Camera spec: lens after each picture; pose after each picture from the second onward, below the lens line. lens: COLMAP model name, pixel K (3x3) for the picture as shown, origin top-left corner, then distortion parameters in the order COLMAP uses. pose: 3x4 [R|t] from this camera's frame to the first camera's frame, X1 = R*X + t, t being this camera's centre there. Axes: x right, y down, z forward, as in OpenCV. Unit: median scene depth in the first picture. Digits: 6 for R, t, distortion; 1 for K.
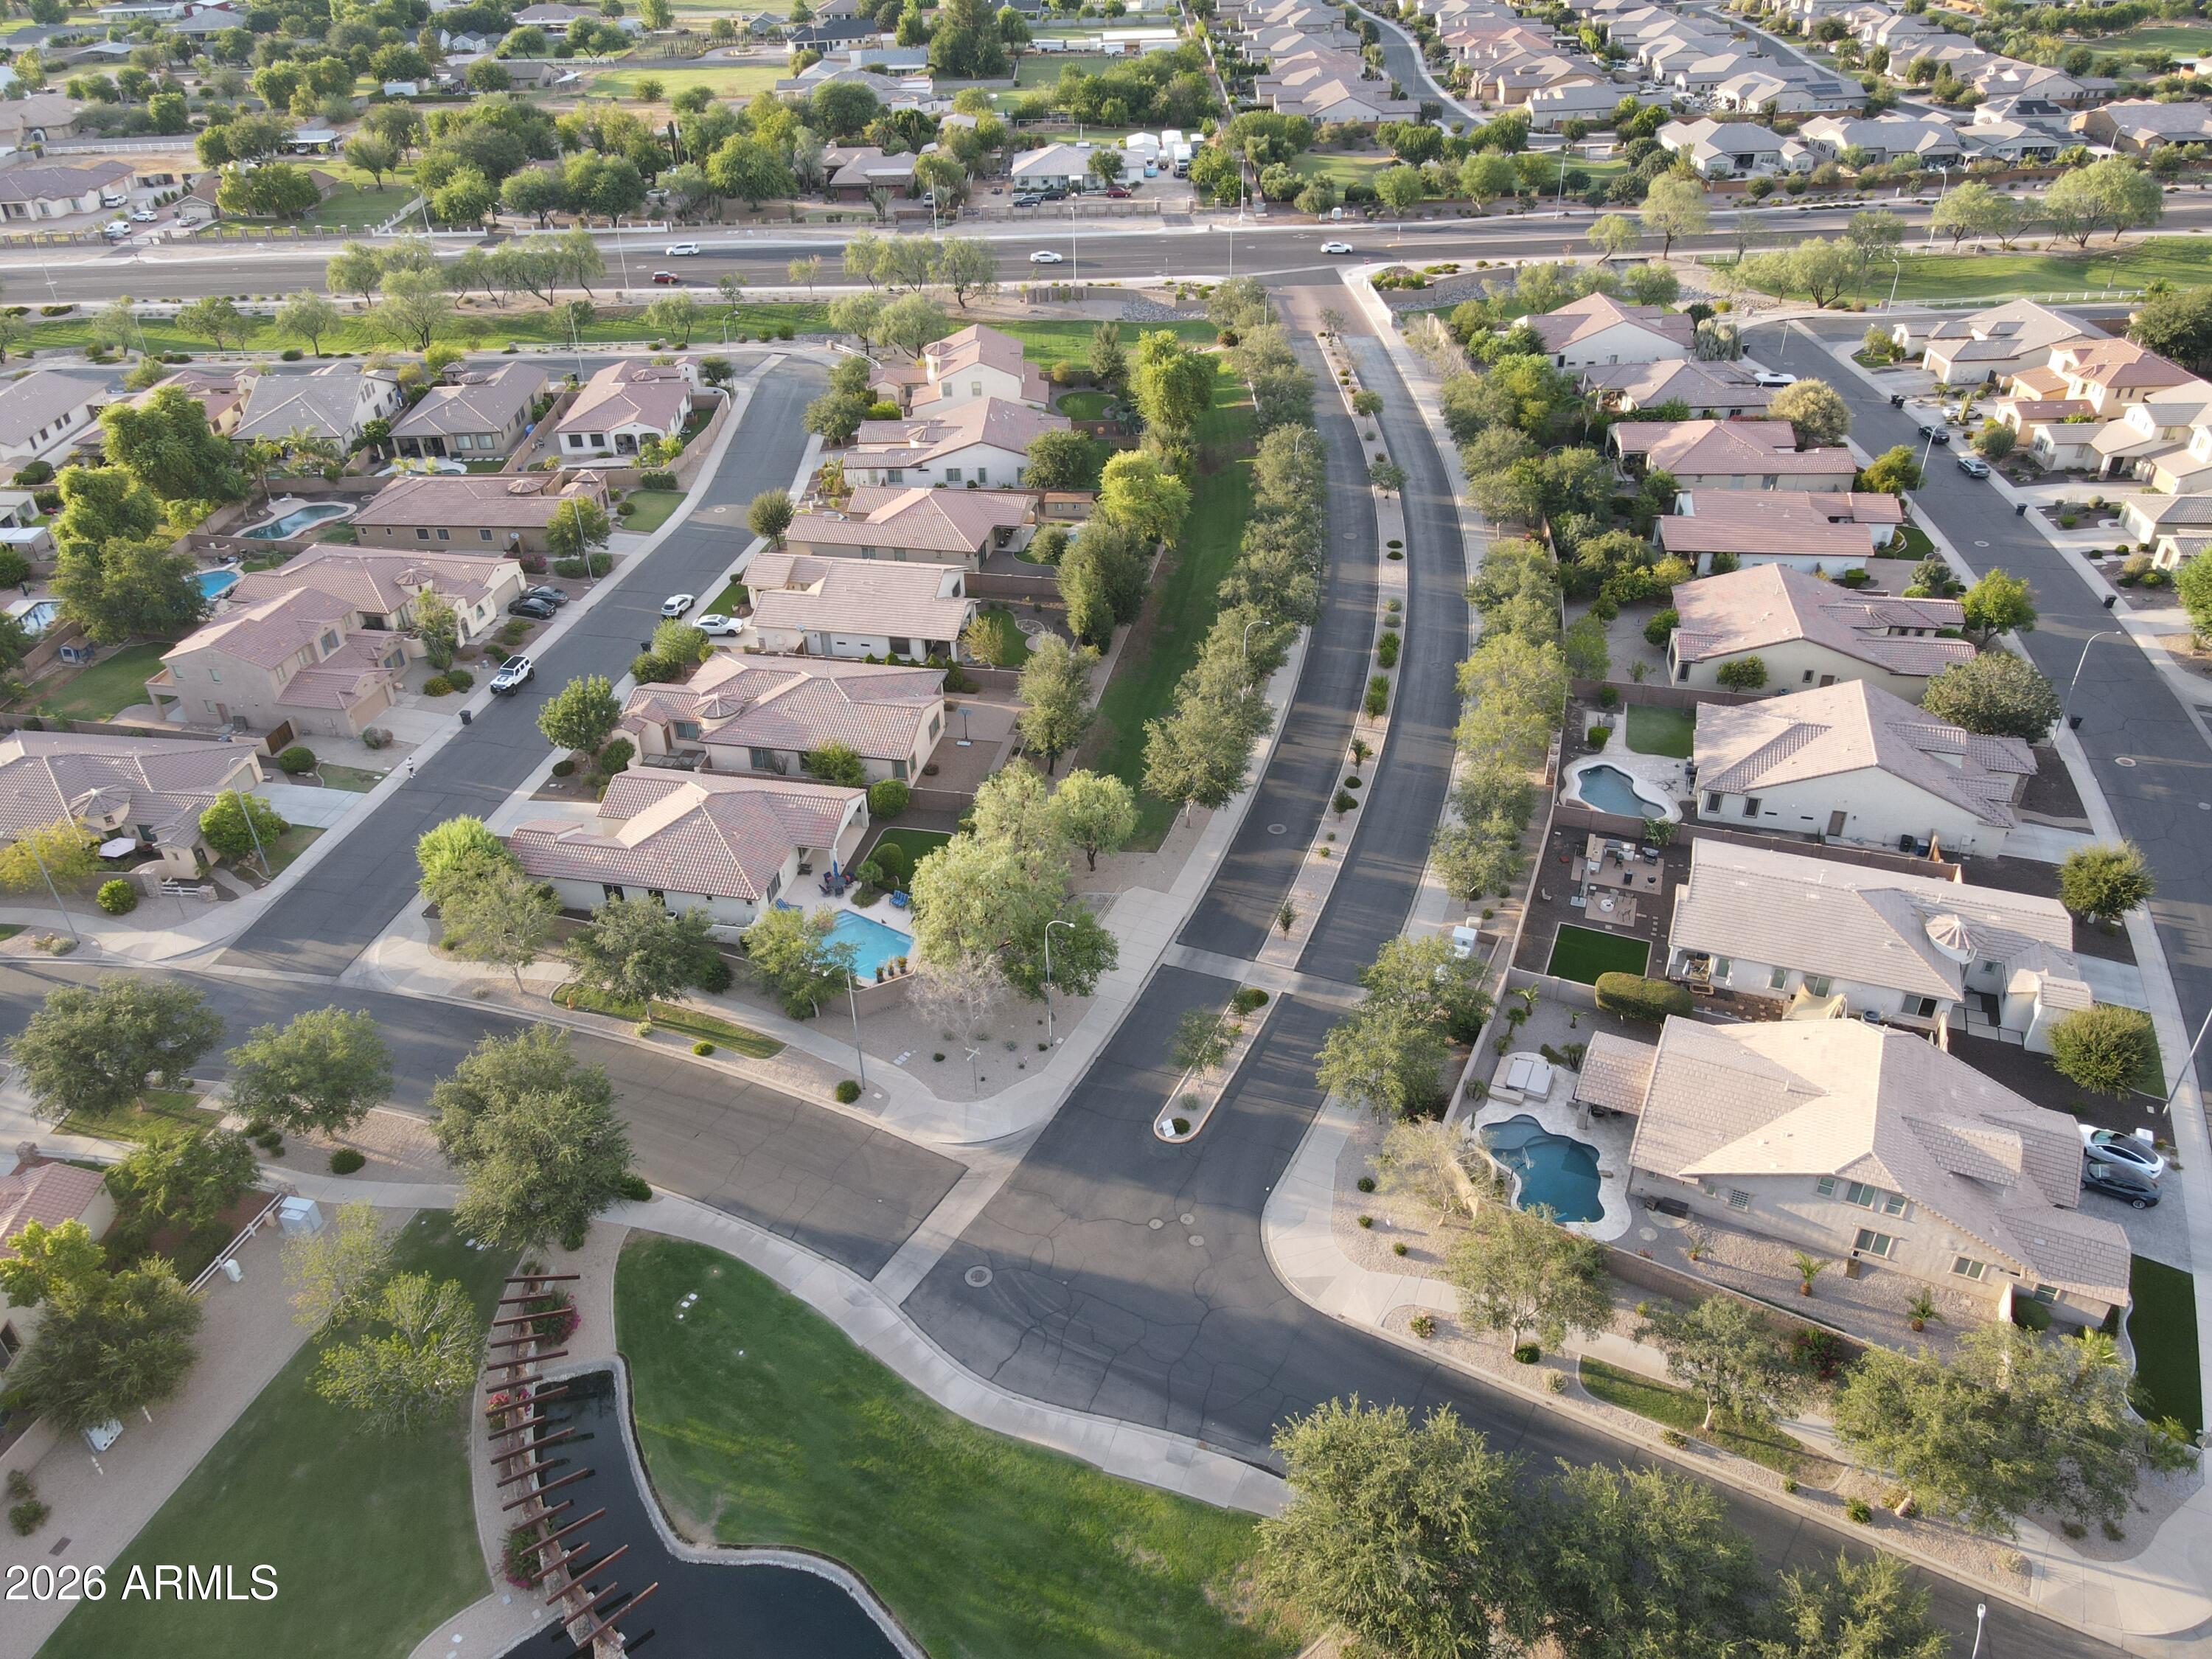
lens RADIAL K [[1622.1, 0, 1102.5], [0, 1622.1, 823.1], [0, 0, 1]] dist [0.002985, 0.019262]
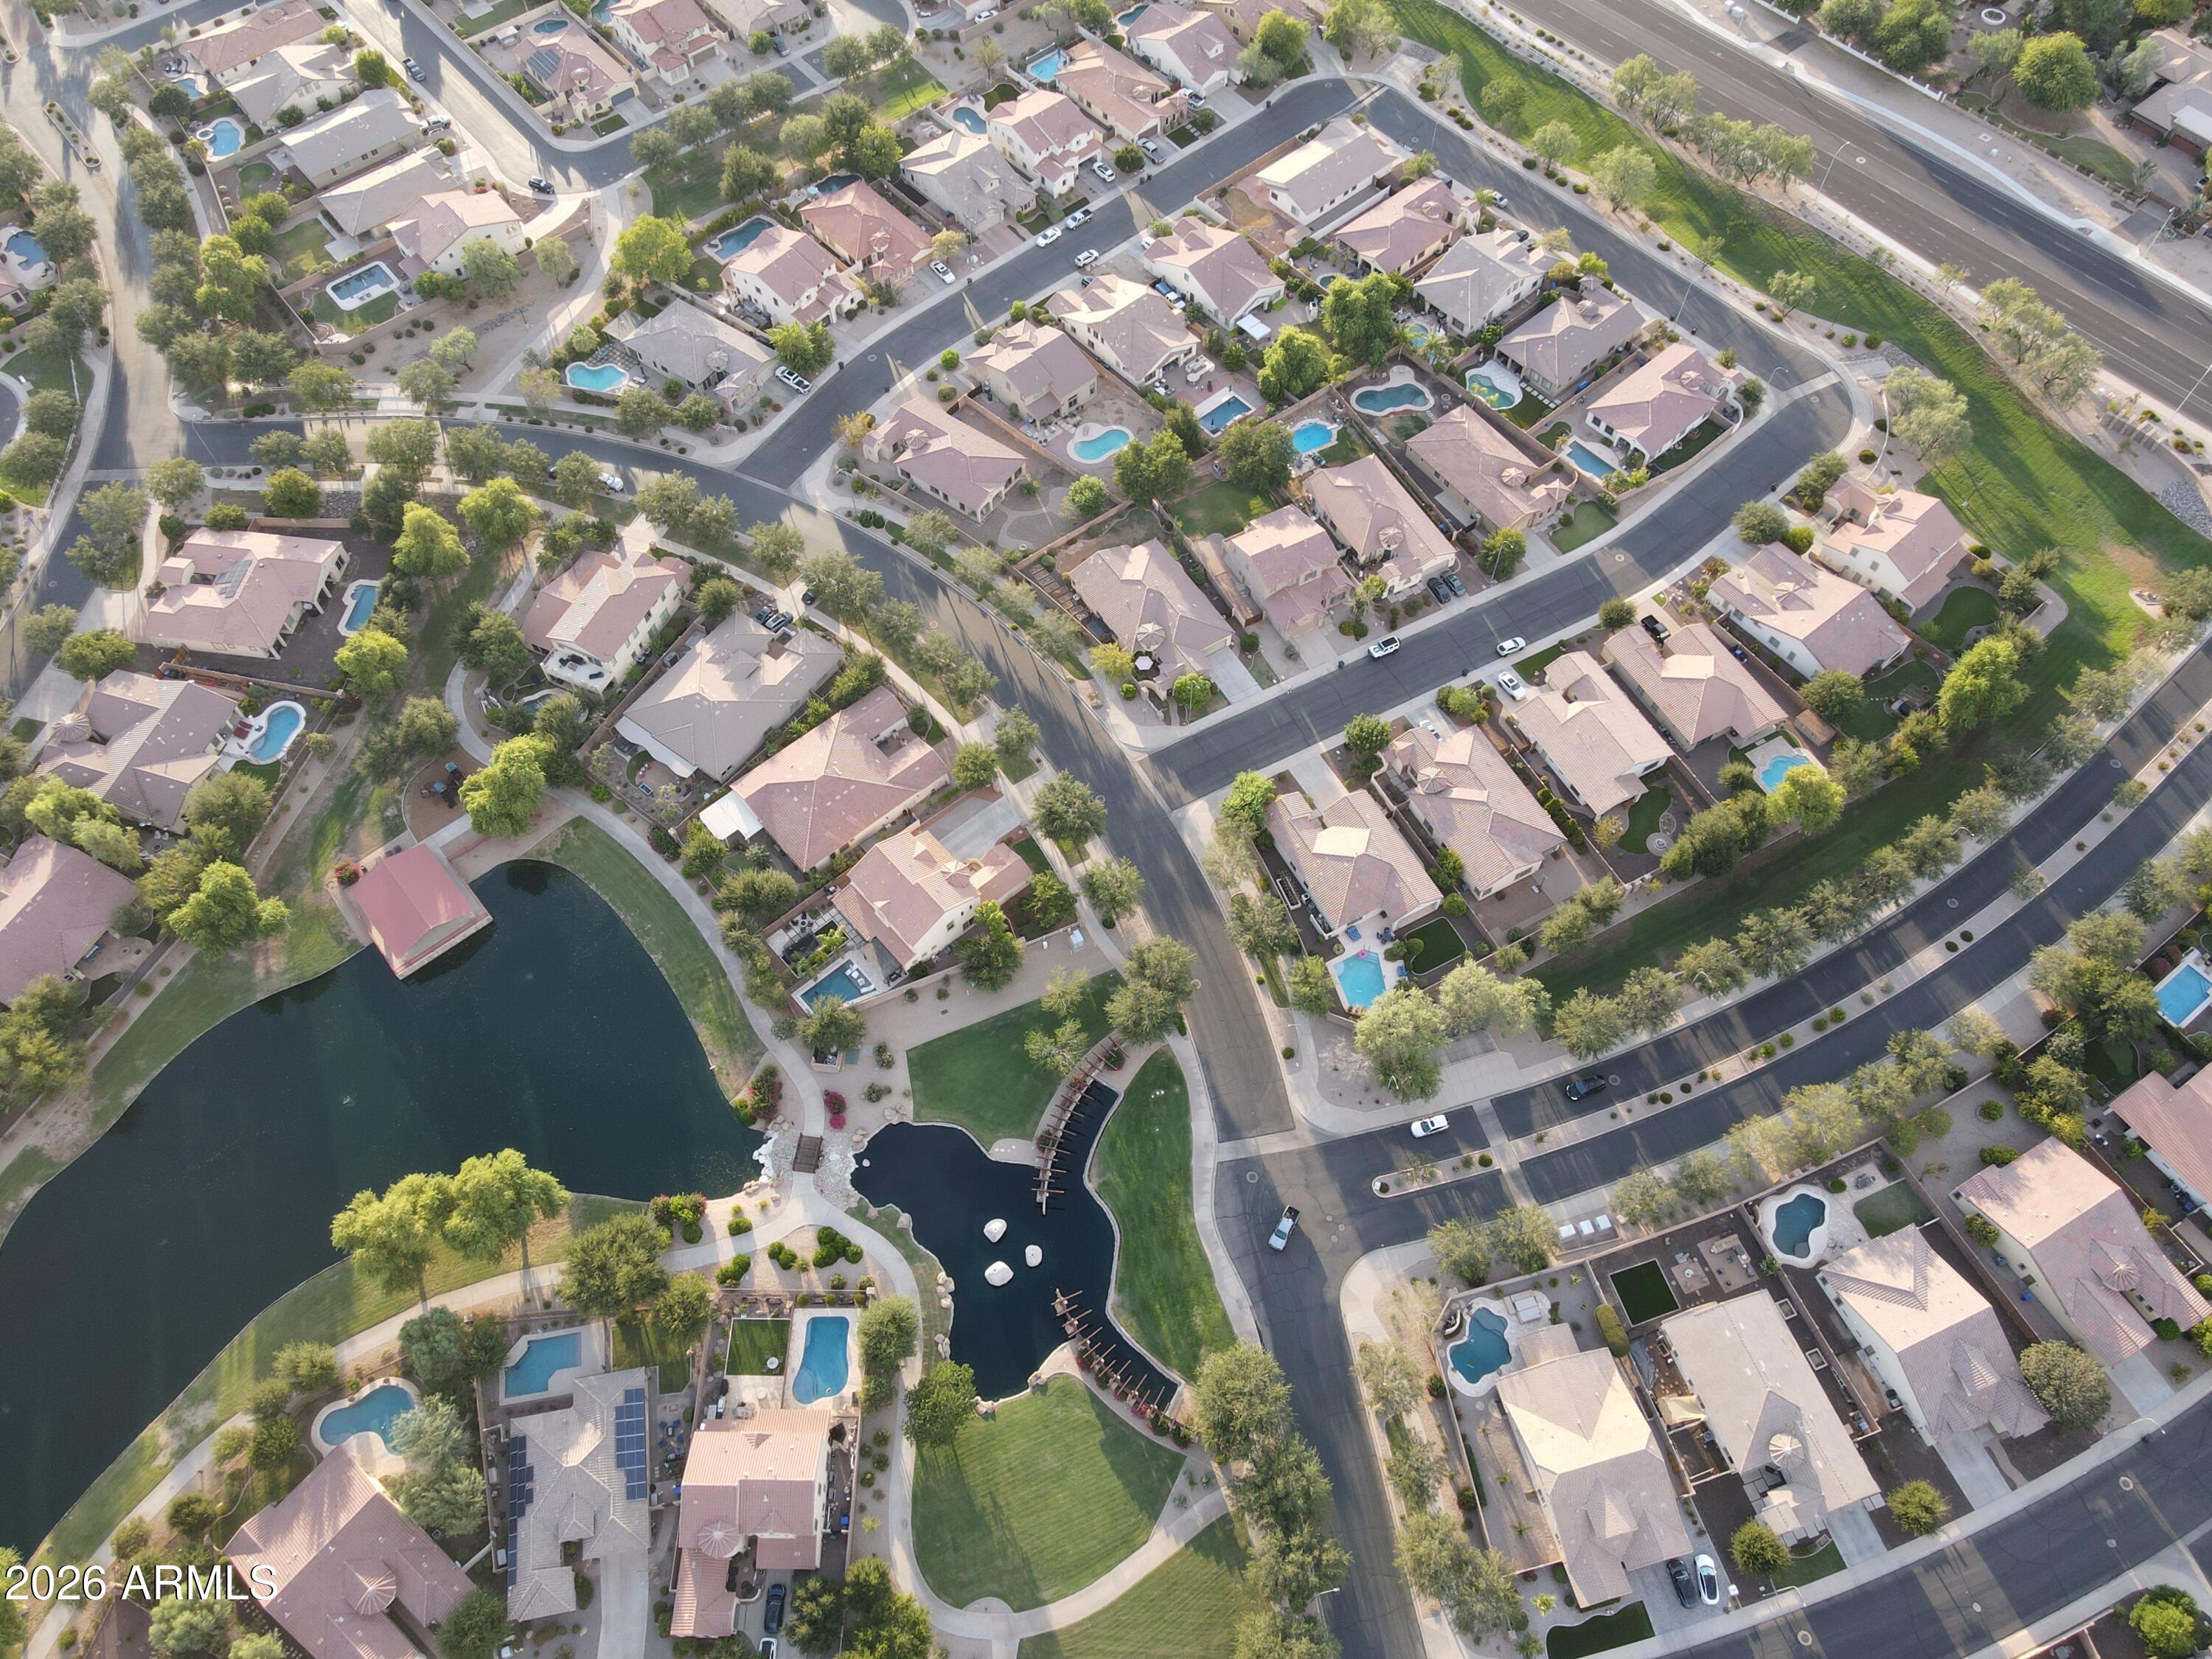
lens RADIAL K [[1622.1, 0, 1103.7], [0, 1622.1, 837.5], [0, 0, 1]] dist [0.002985, 0.019262]
pose [[0.644377, 0.672306, -0.364394, 0.181444], [-0.439502, 0.715545, 0.542985, -0.732345], [0.625793, -0.189734, 0.756561, -0.457252]]
